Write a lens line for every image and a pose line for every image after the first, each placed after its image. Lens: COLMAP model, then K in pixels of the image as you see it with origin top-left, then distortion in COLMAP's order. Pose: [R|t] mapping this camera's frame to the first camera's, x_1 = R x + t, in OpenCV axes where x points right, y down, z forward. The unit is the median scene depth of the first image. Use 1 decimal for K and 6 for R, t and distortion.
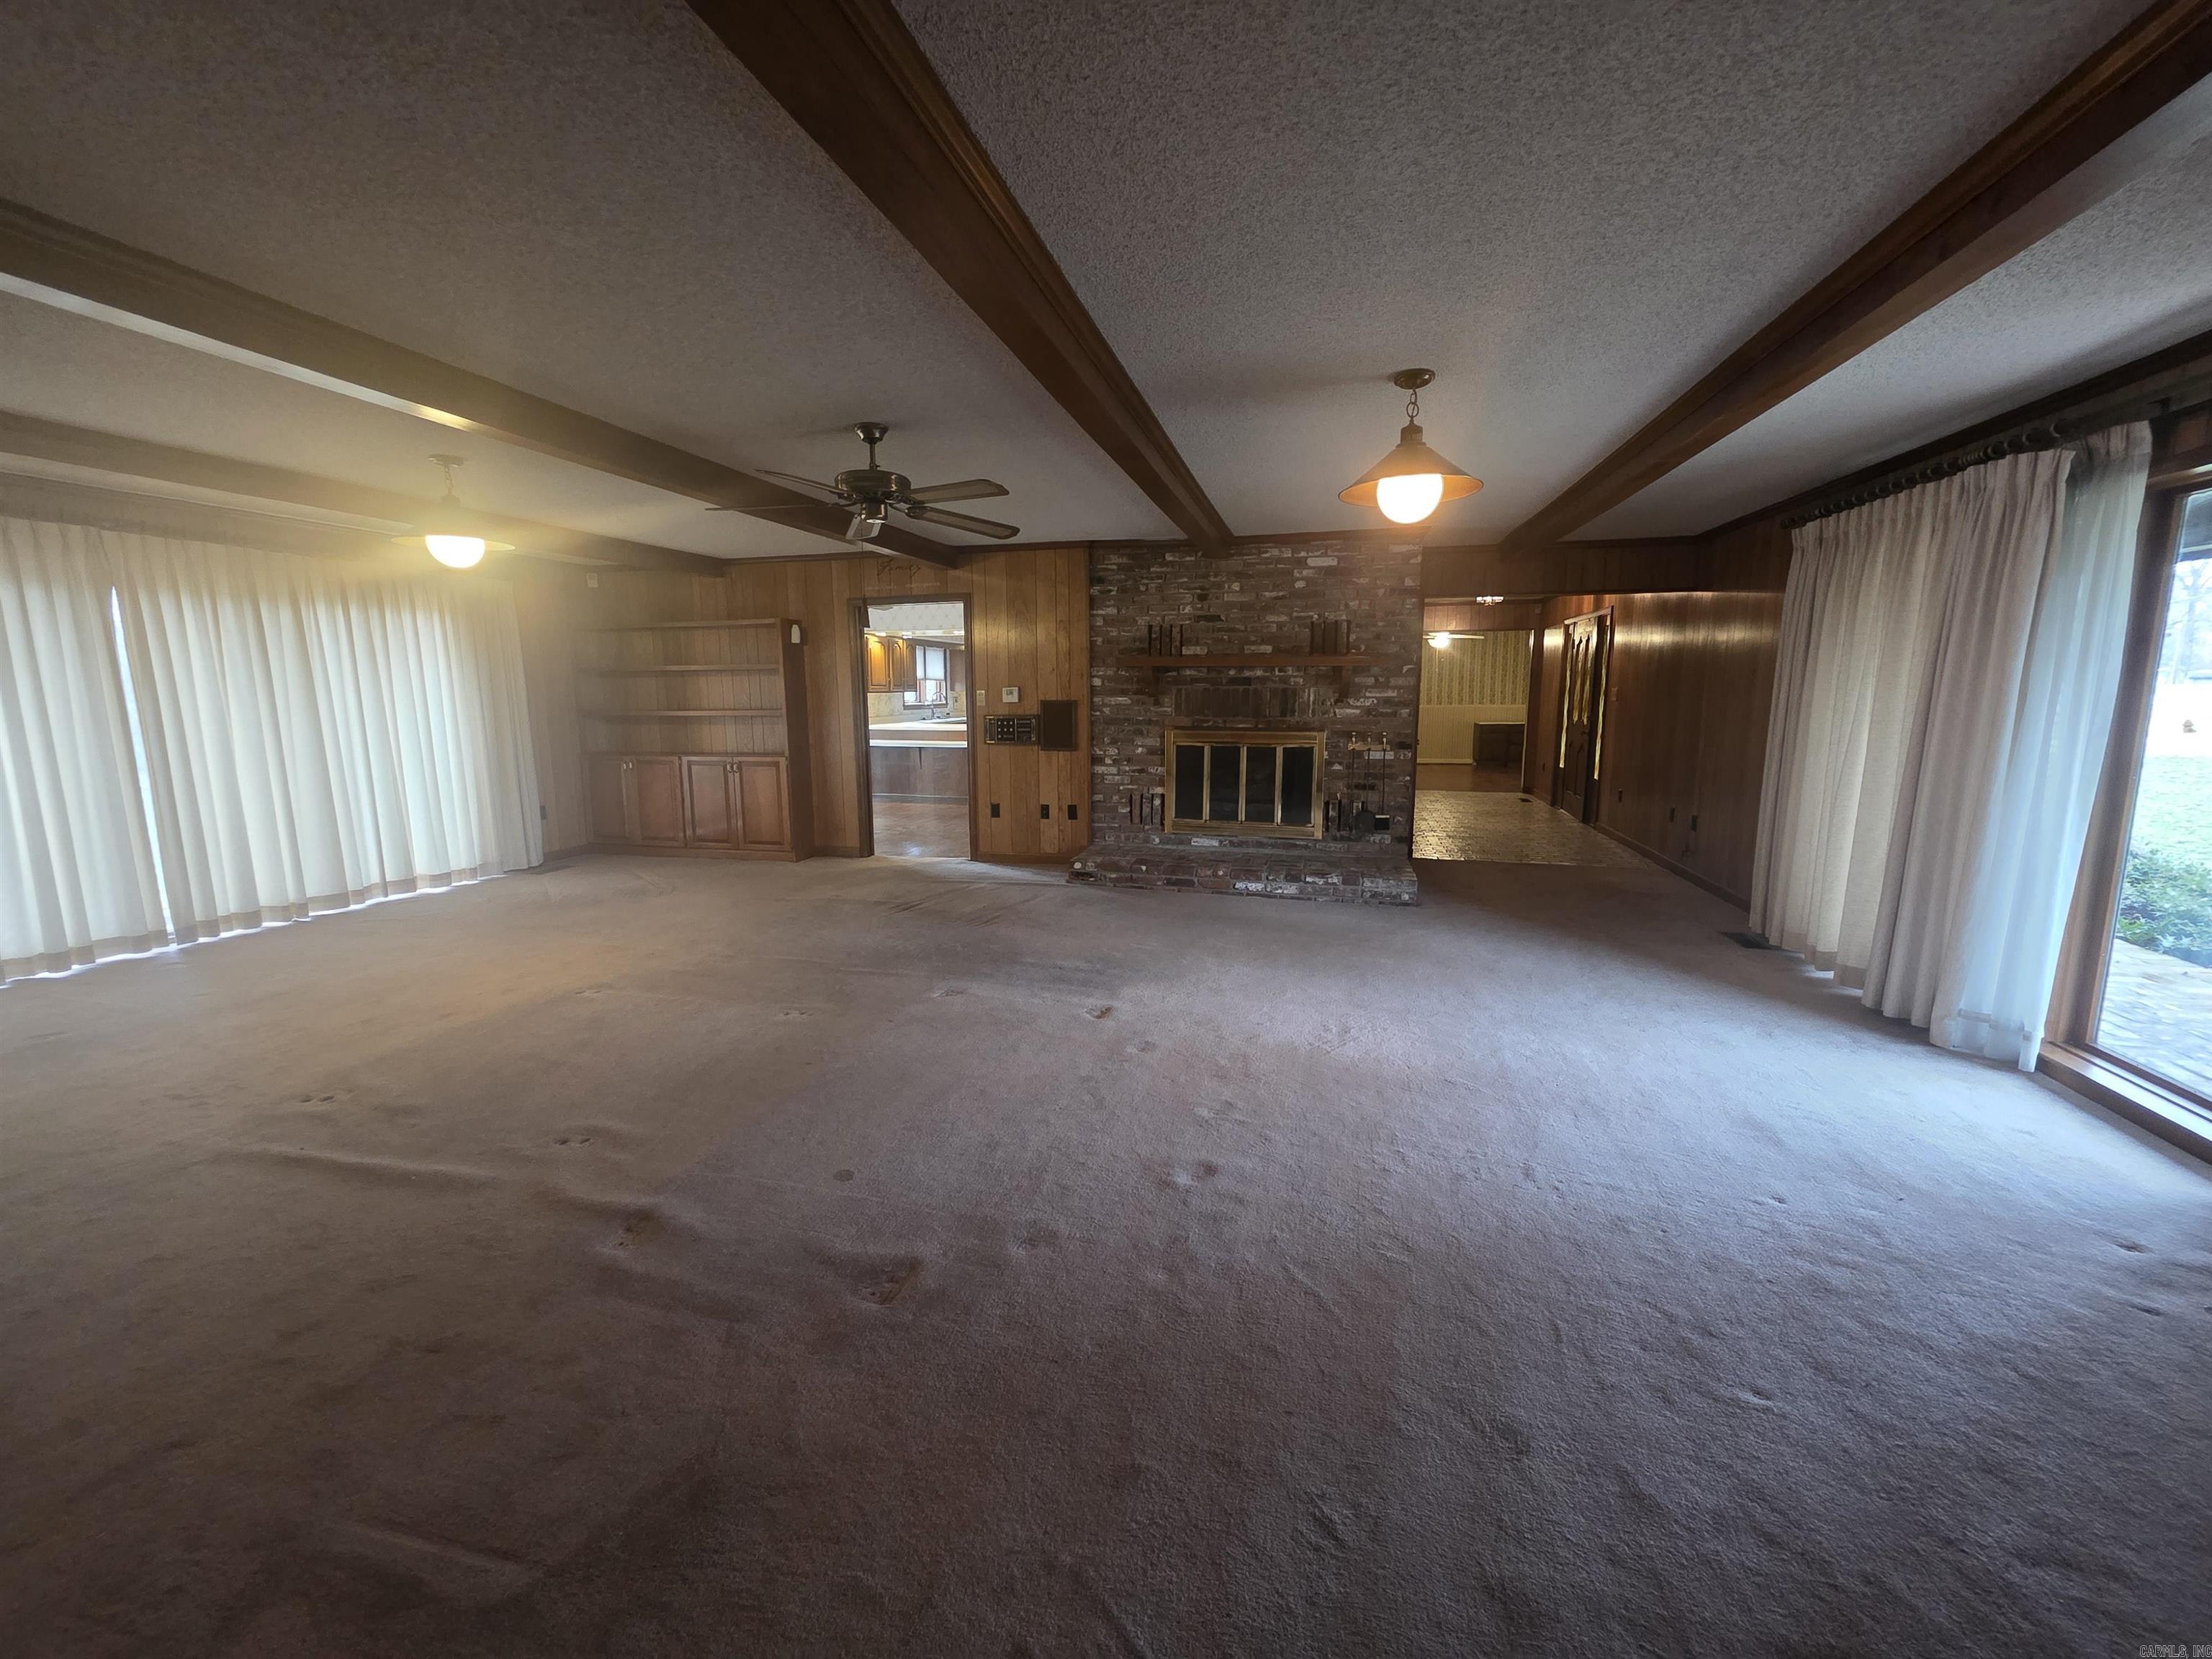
lens RADIAL K [[882.9, 0, 1107.6], [0, 882.9, 834.0], [0, 0, 1]] dist [-0.000213, -0.000035]
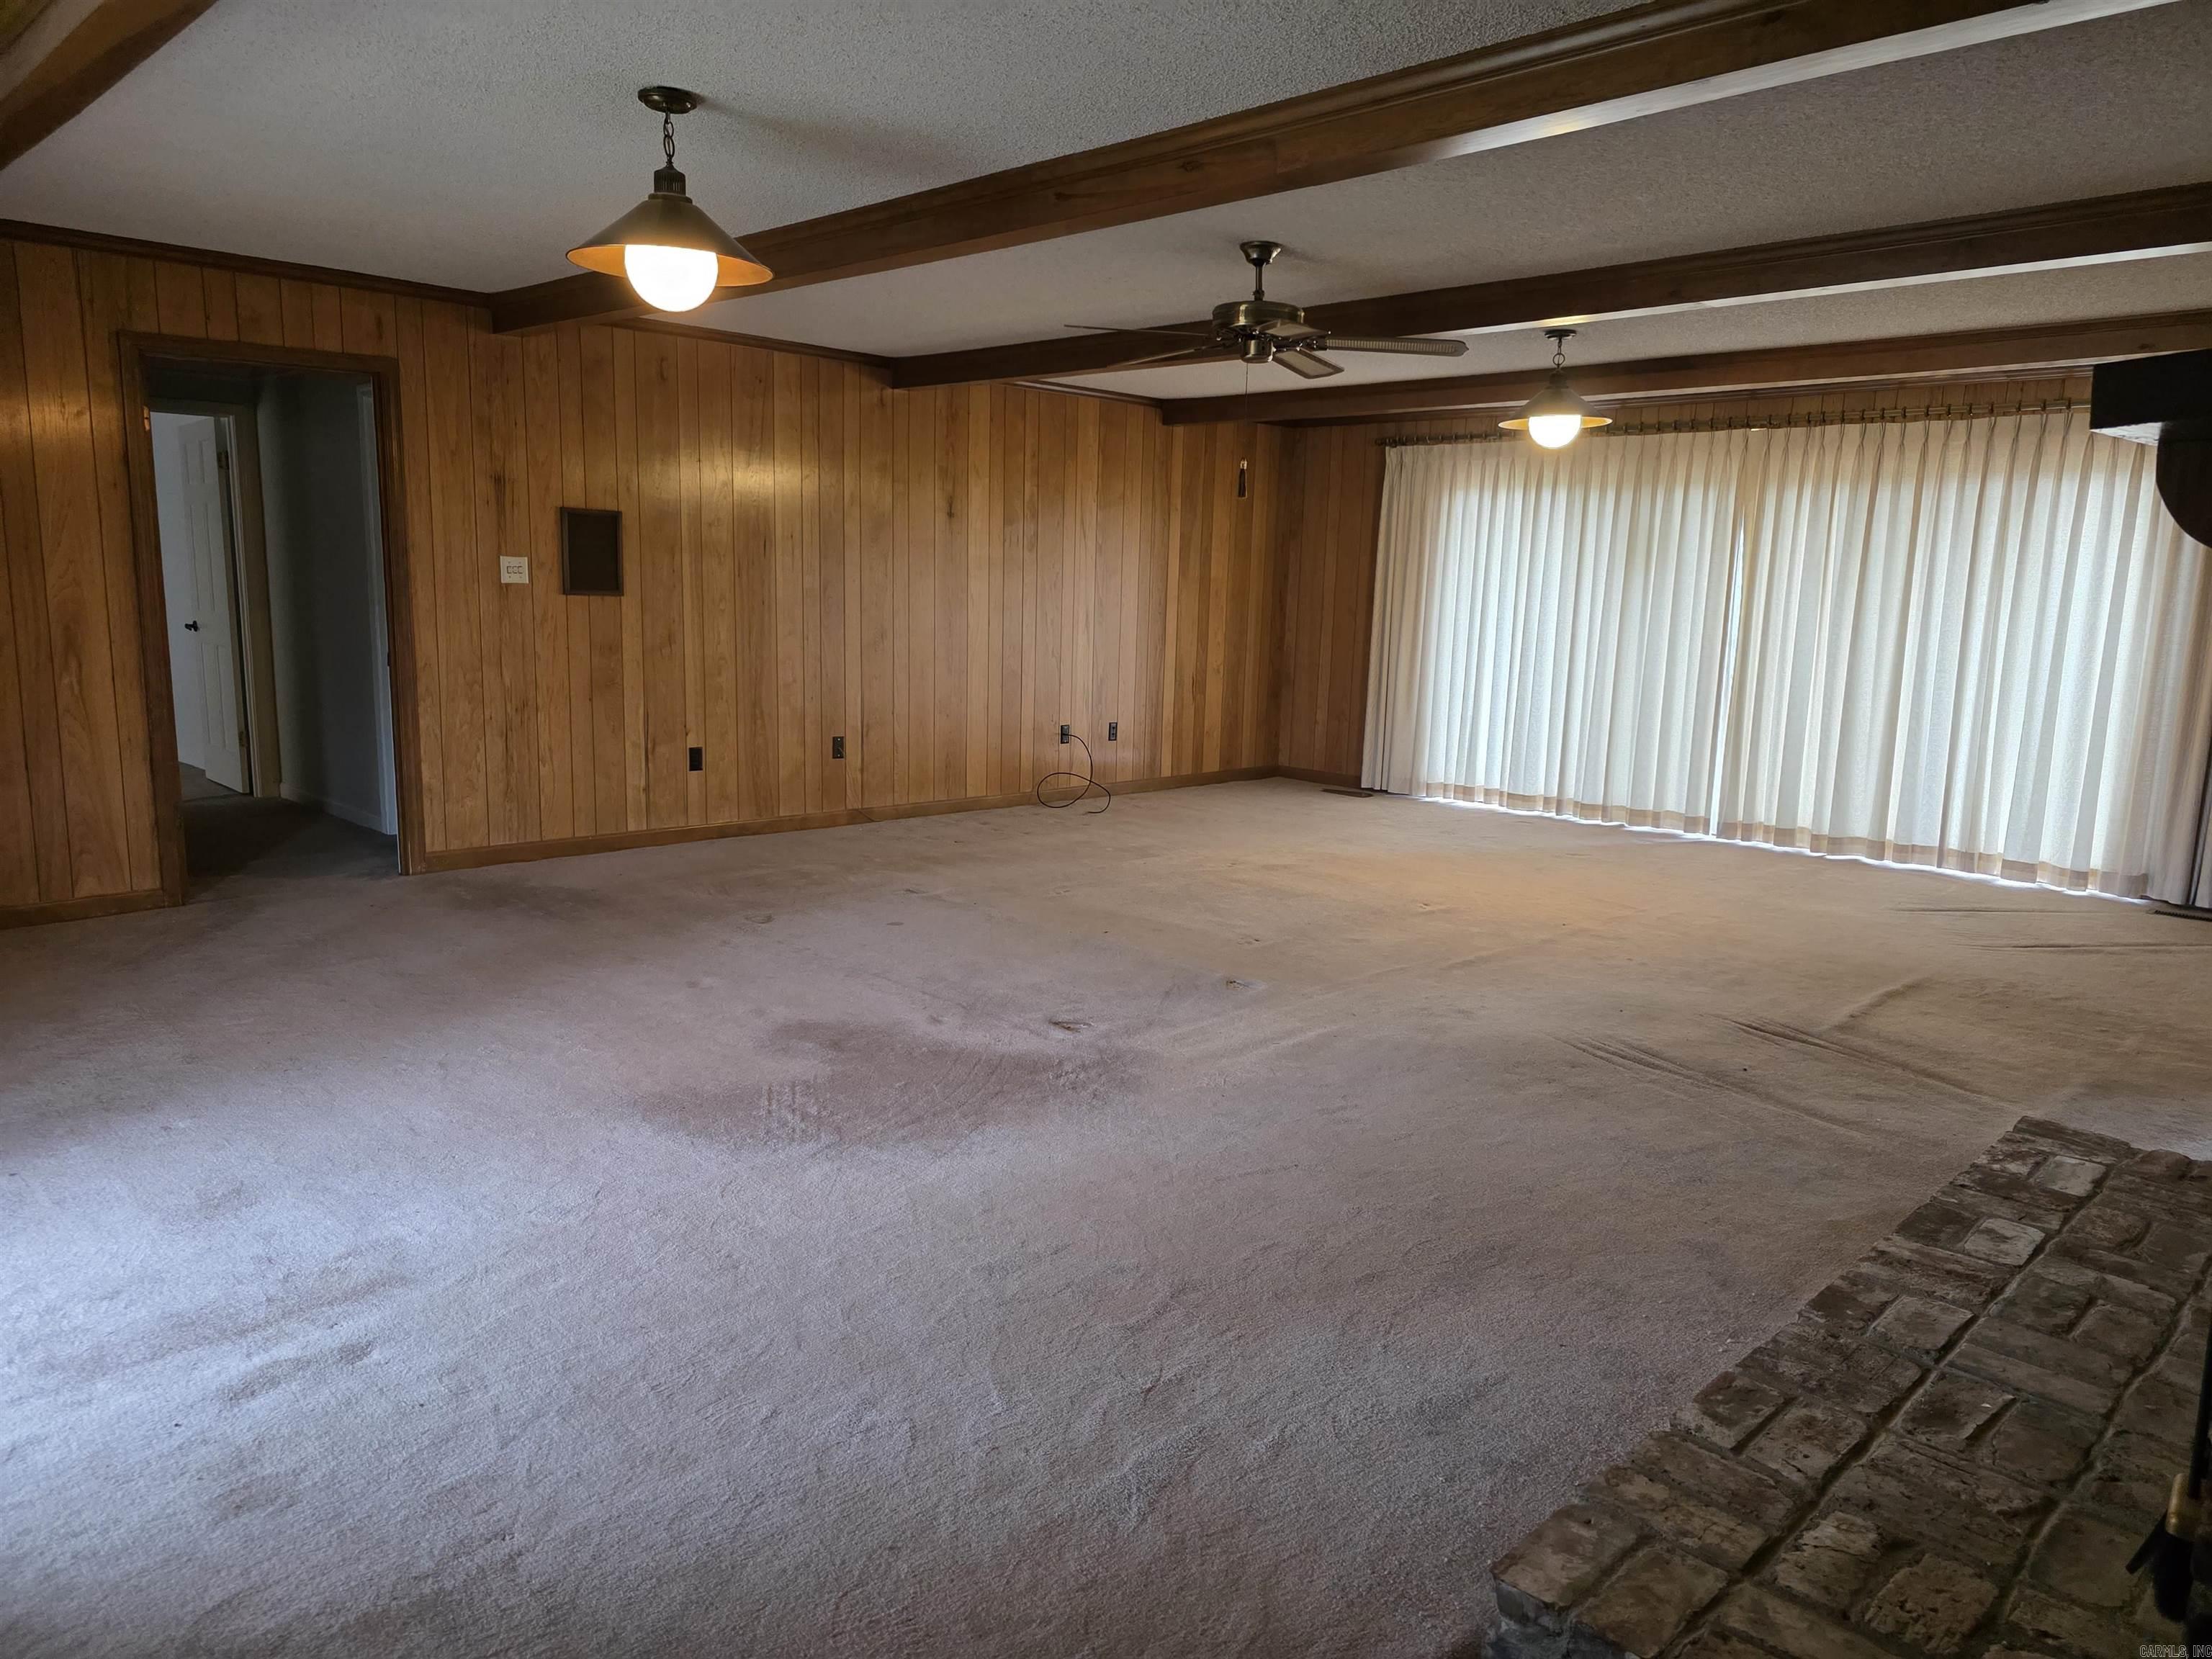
lens RADIAL K [[1490.9, 0, 1106.3], [0, 1490.9, 830.3], [0, 0, 1]] dist [0.001582, 0.000531]
pose [[-0.515199, 0.138492, -0.845807, 0.685423], [-0.161196, 0.953590, 0.254328, -0.185785], [0.841775, 0.267370, -0.468964, 1.098185]]
